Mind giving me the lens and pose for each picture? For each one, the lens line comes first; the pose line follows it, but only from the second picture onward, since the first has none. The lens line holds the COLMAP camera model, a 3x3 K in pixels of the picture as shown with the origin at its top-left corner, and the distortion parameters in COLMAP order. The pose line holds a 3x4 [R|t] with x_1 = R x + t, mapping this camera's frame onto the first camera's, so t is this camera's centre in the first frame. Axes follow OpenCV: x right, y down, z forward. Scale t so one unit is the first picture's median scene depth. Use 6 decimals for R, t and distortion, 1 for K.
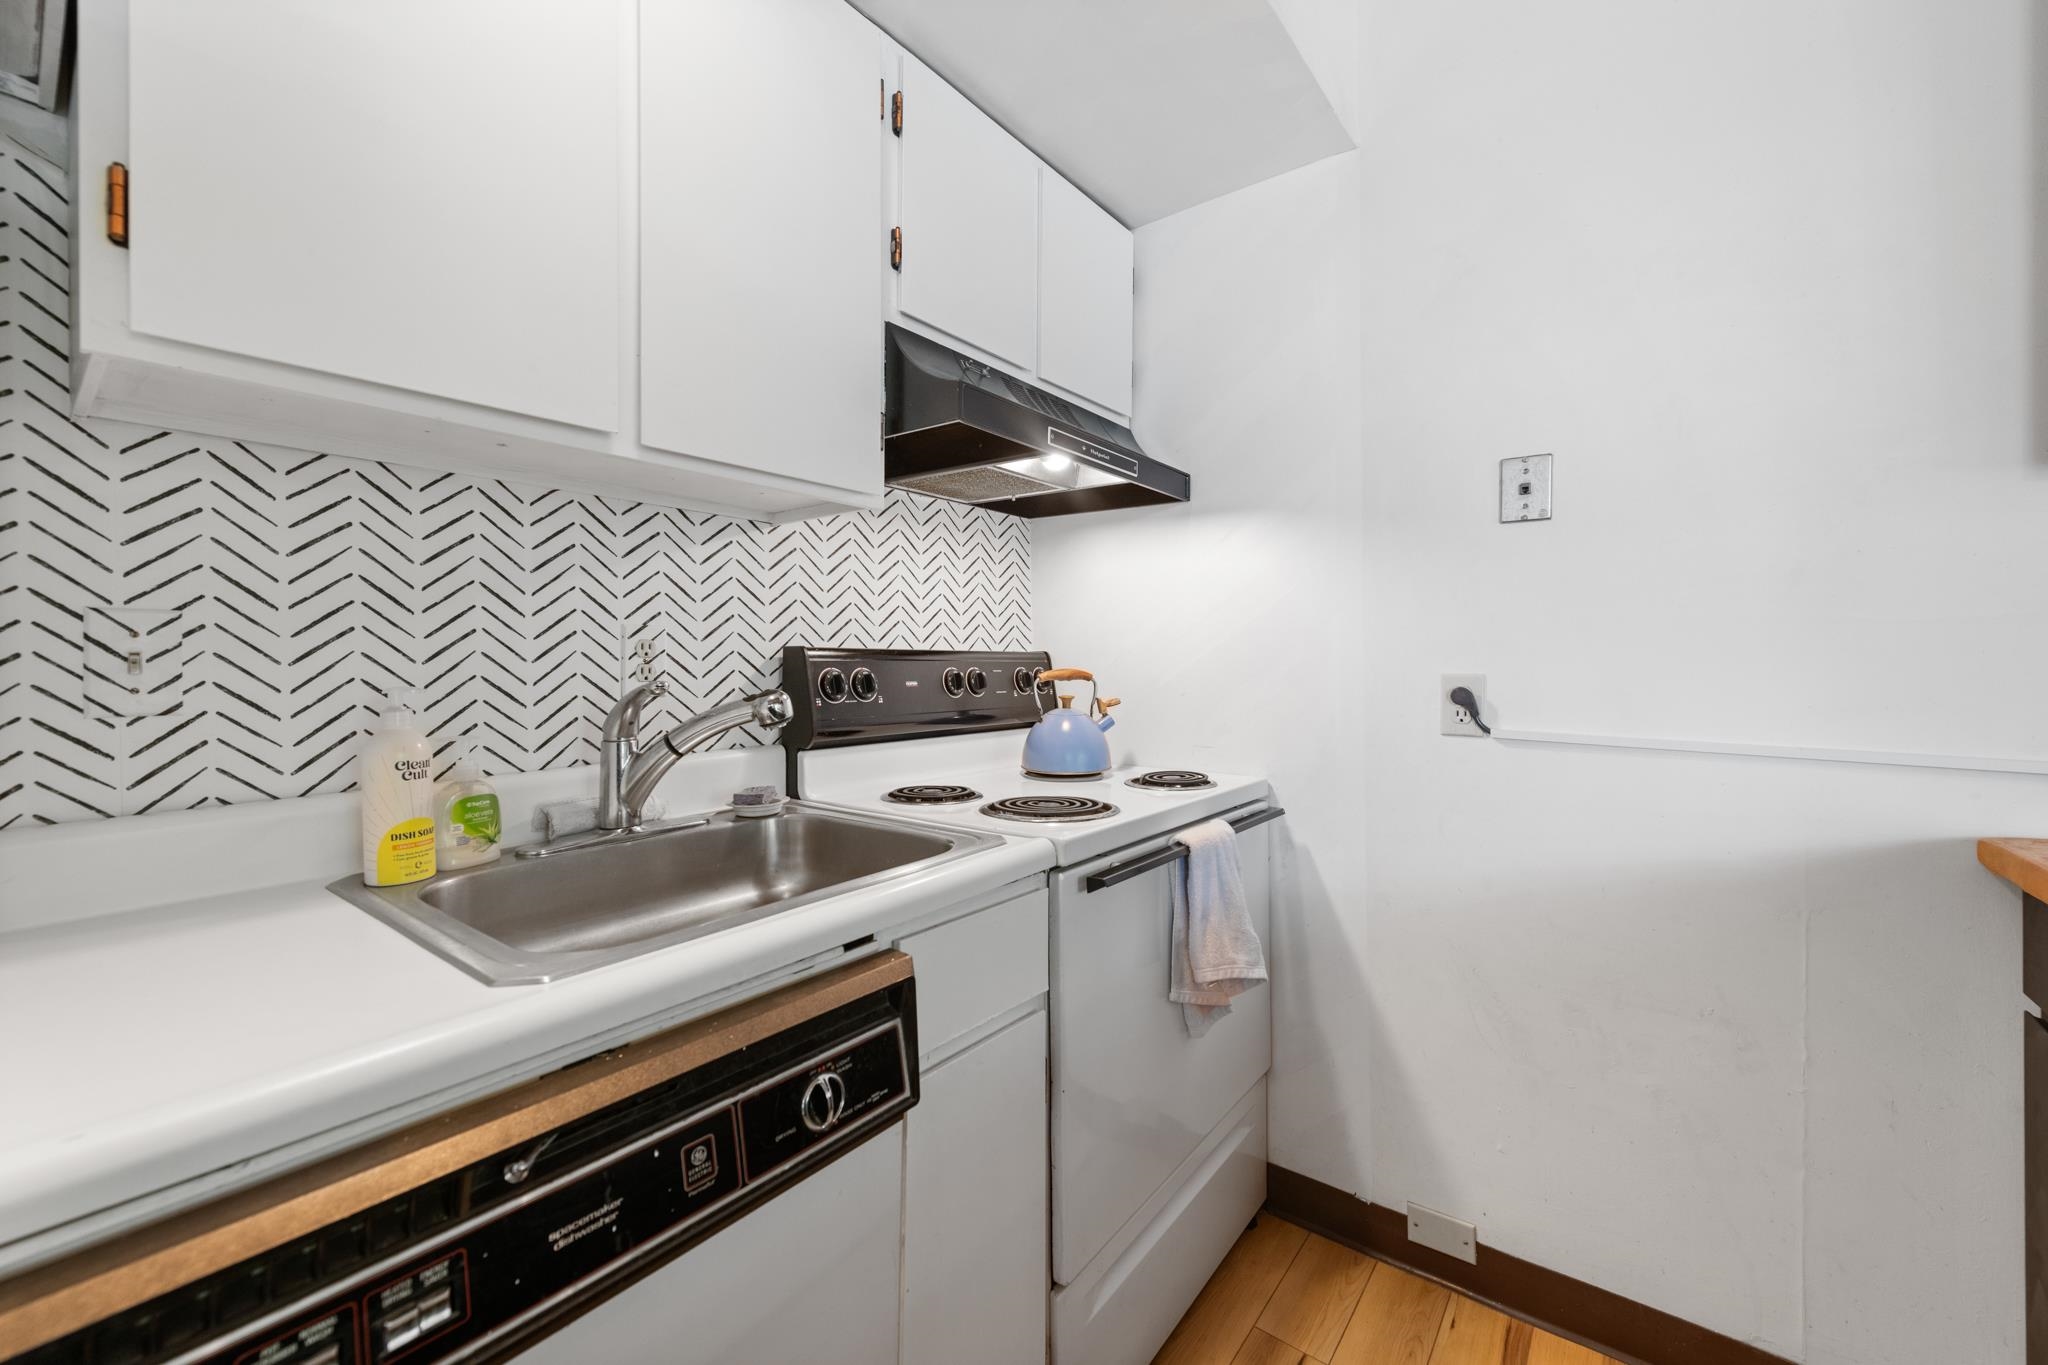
lens RADIAL K [[803.9, 0, 1034.7], [0, 803.9, 666.1], [0, 0, 1]] dist [0.008922, -0.003683]
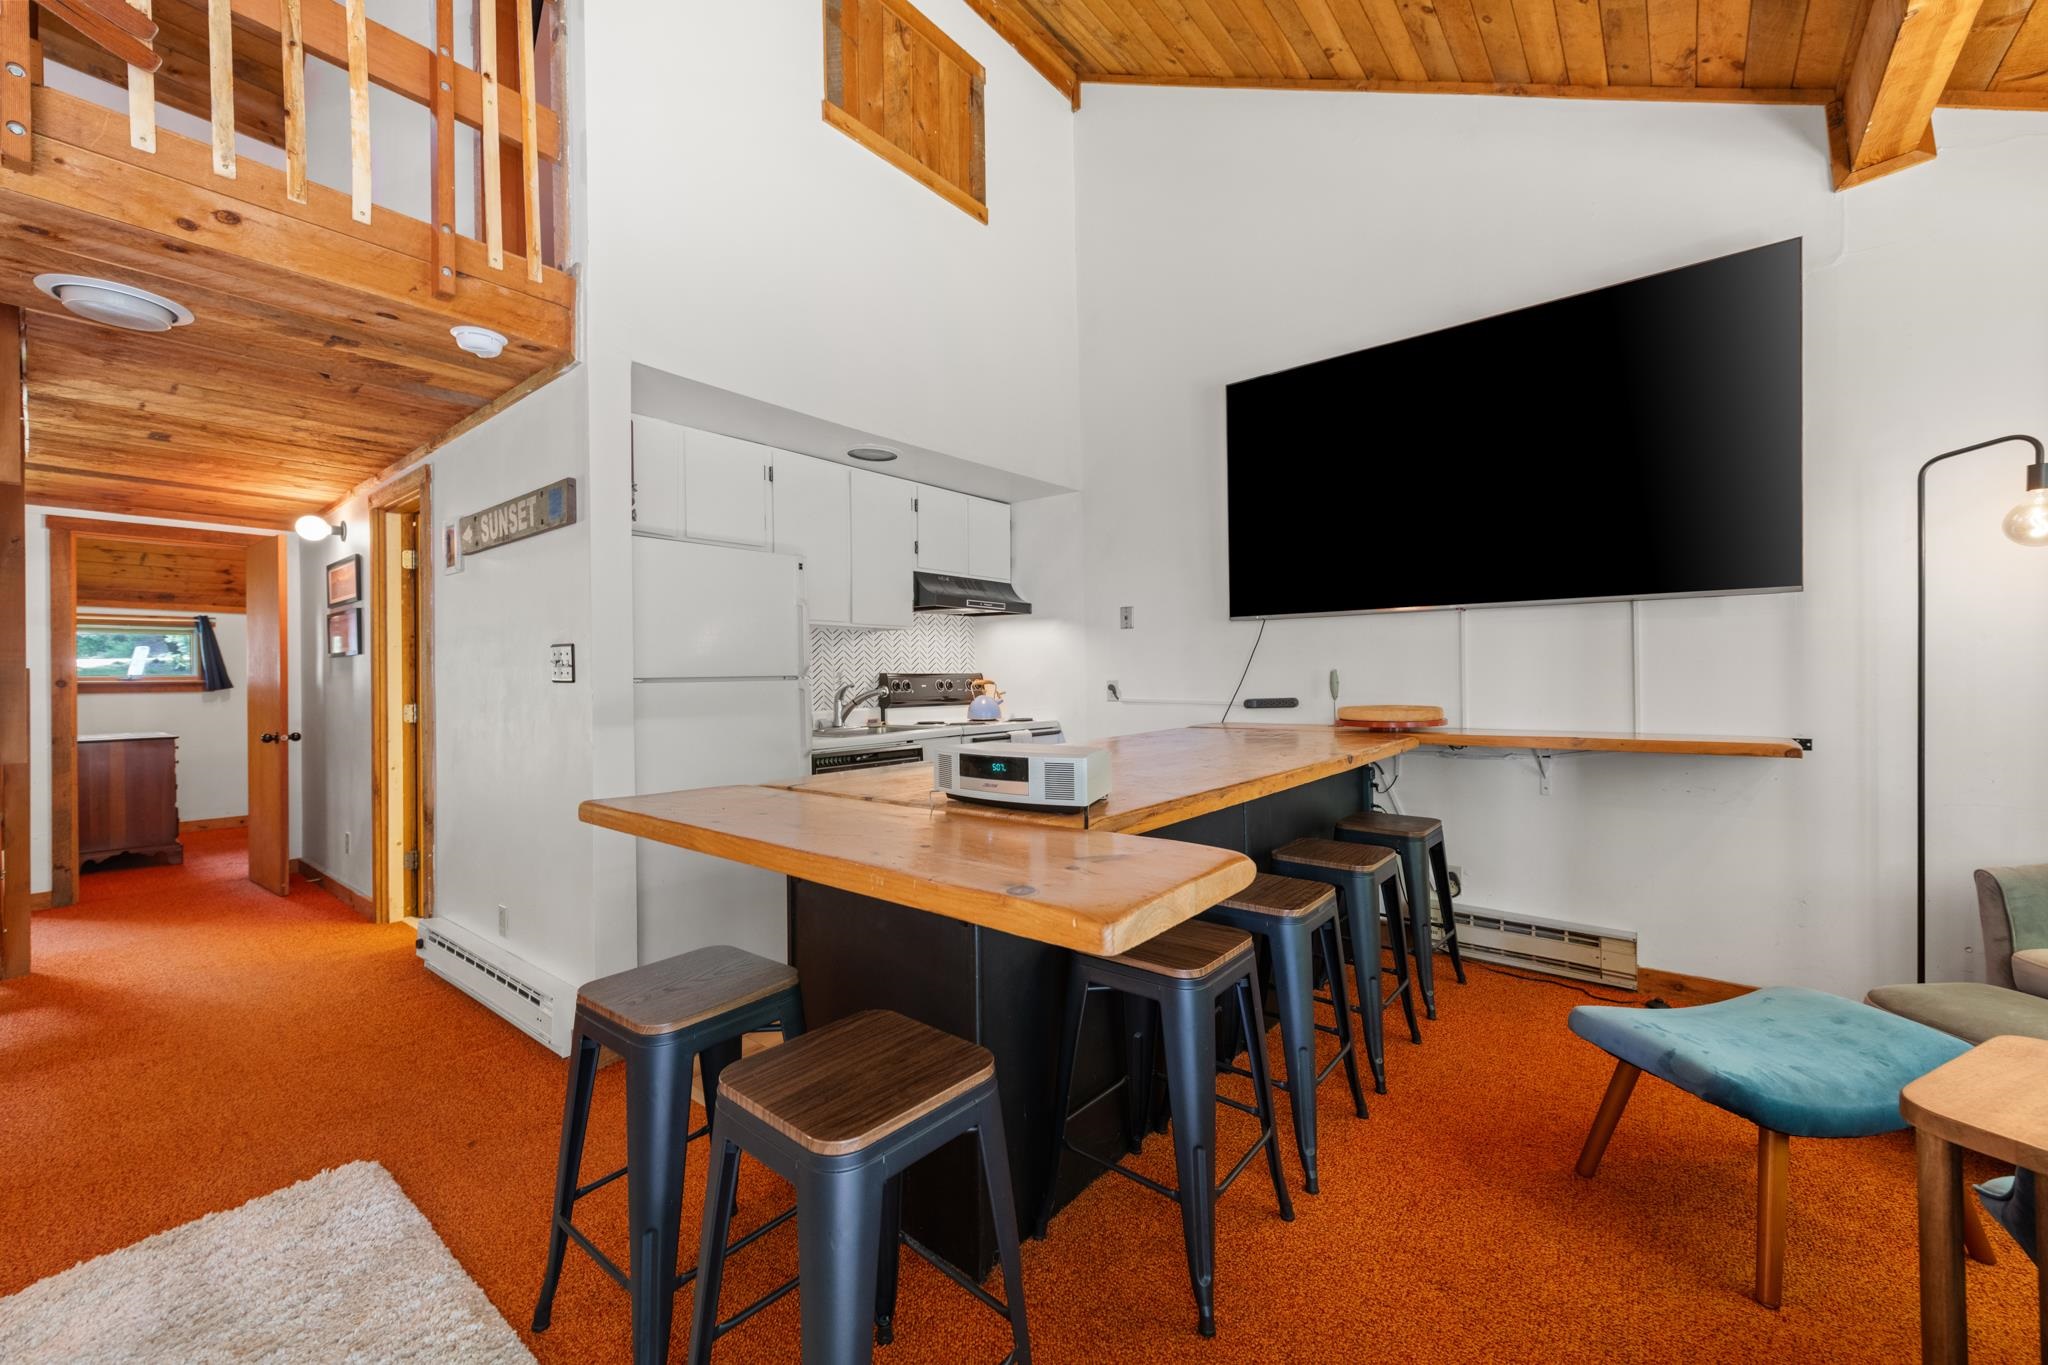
lens RADIAL K [[803.9, 0, 1035.5], [0, 803.9, 674.7], [0, 0, 1]] dist [0.008922, -0.003683]
pose [[0.999618, -0.012183, -0.024814, 0.314550], [0.011972, 0.999891, -0.008613, 0.012873], [0.024917, 0.008313, 0.999655, -1.832075]]
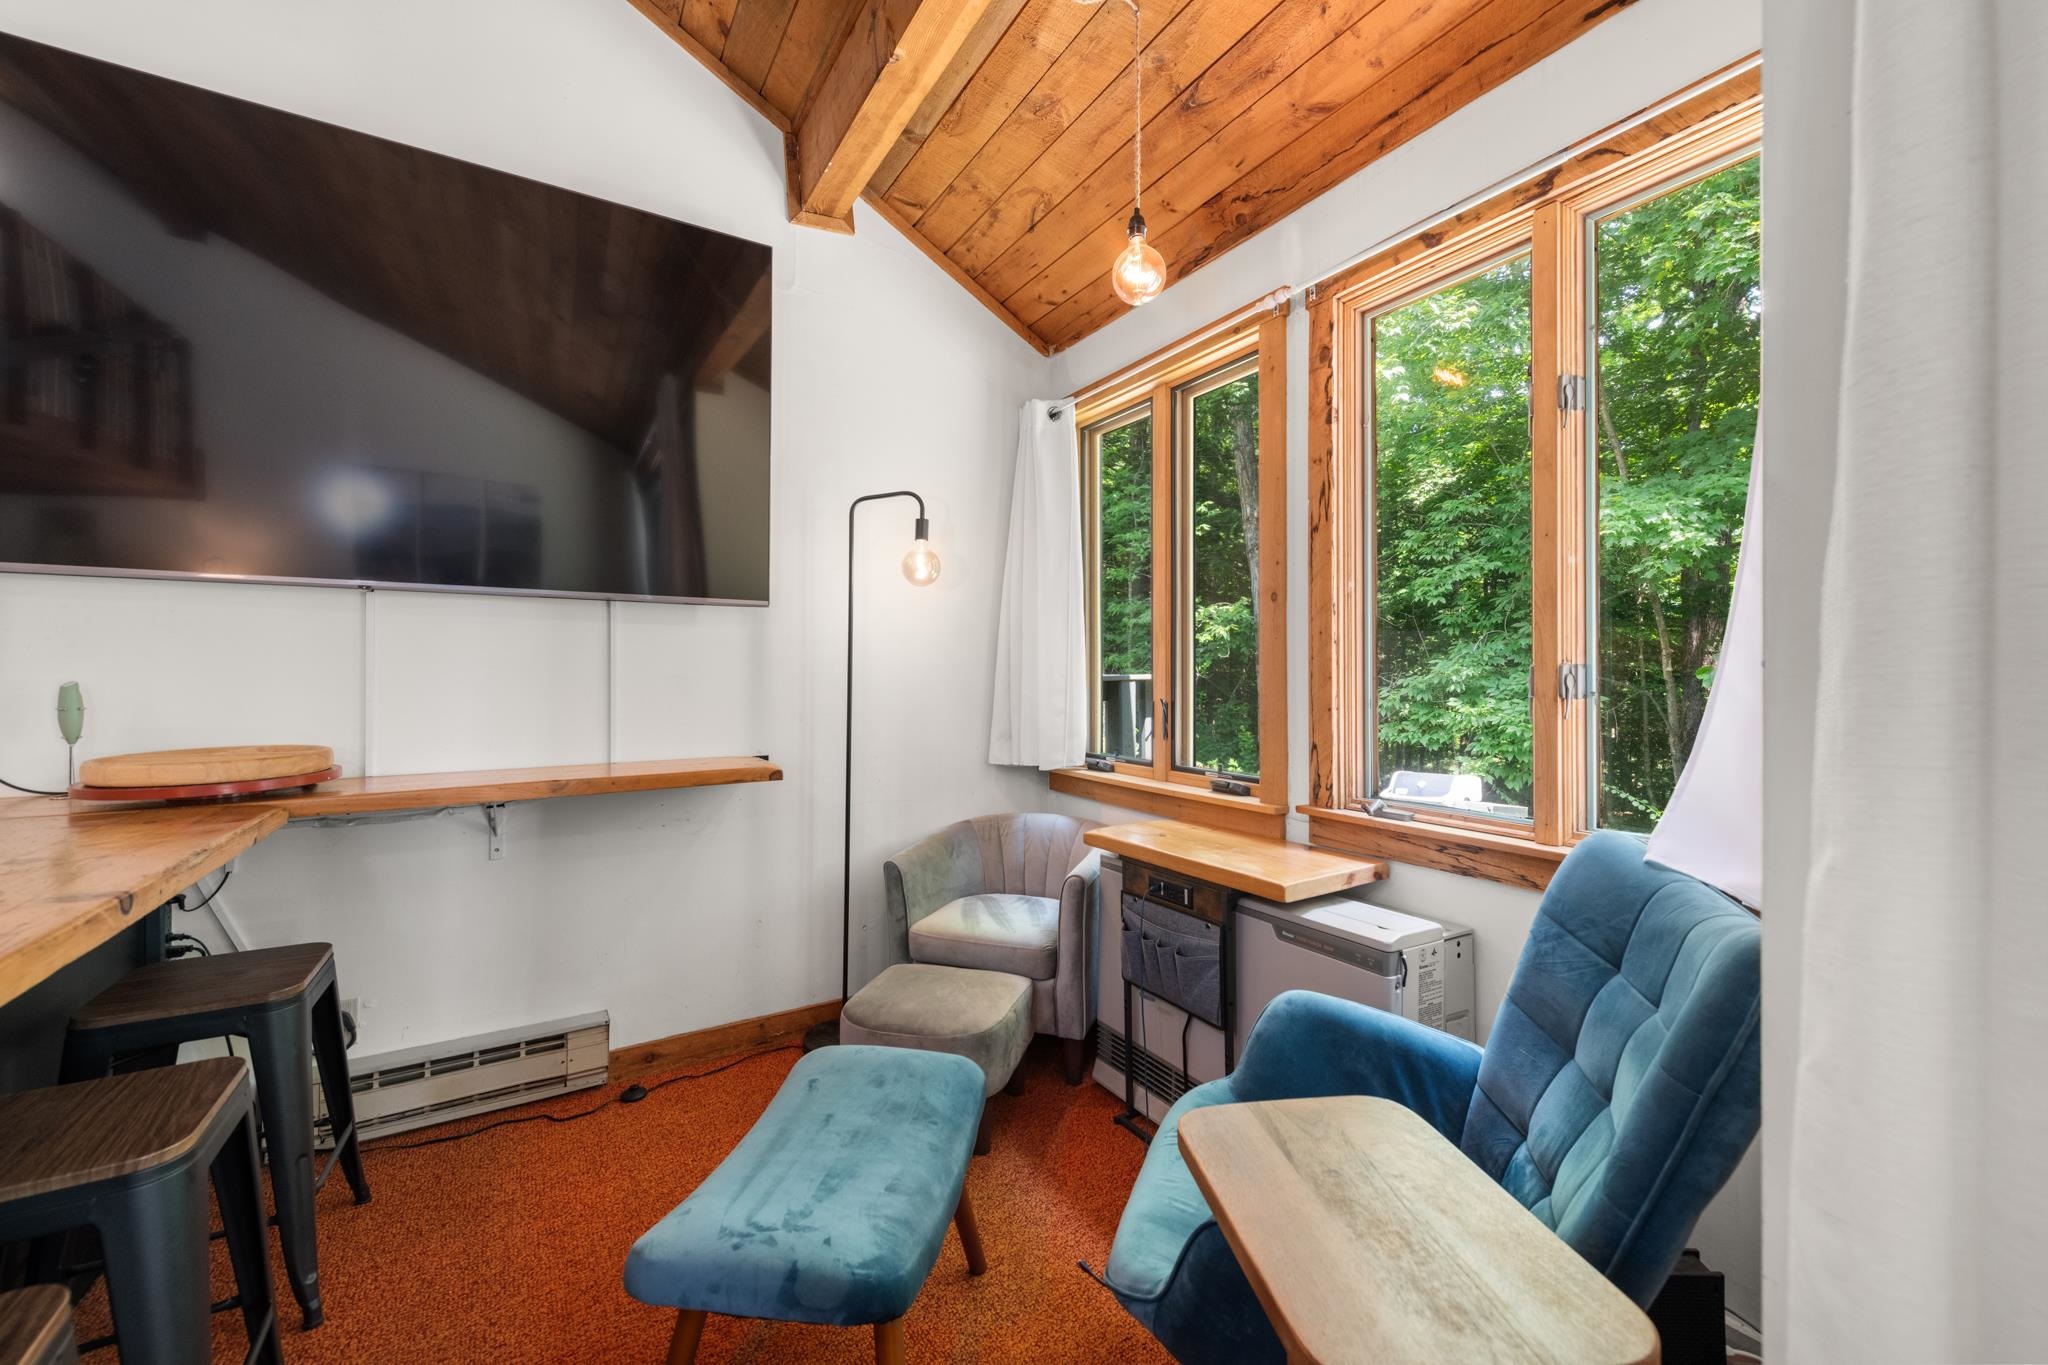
lens RADIAL K [[803.9, 0, 1026.1], [0, 803.9, 674.6], [0, 0, 1]] dist [0.008922, -0.003683]
pose [[0.362395, 0.001788, 0.932023, 0.526988], [0.005338, 0.999978, -0.003994, -0.008526], [-0.932009, 0.006423, 0.362377, -1.208132]]
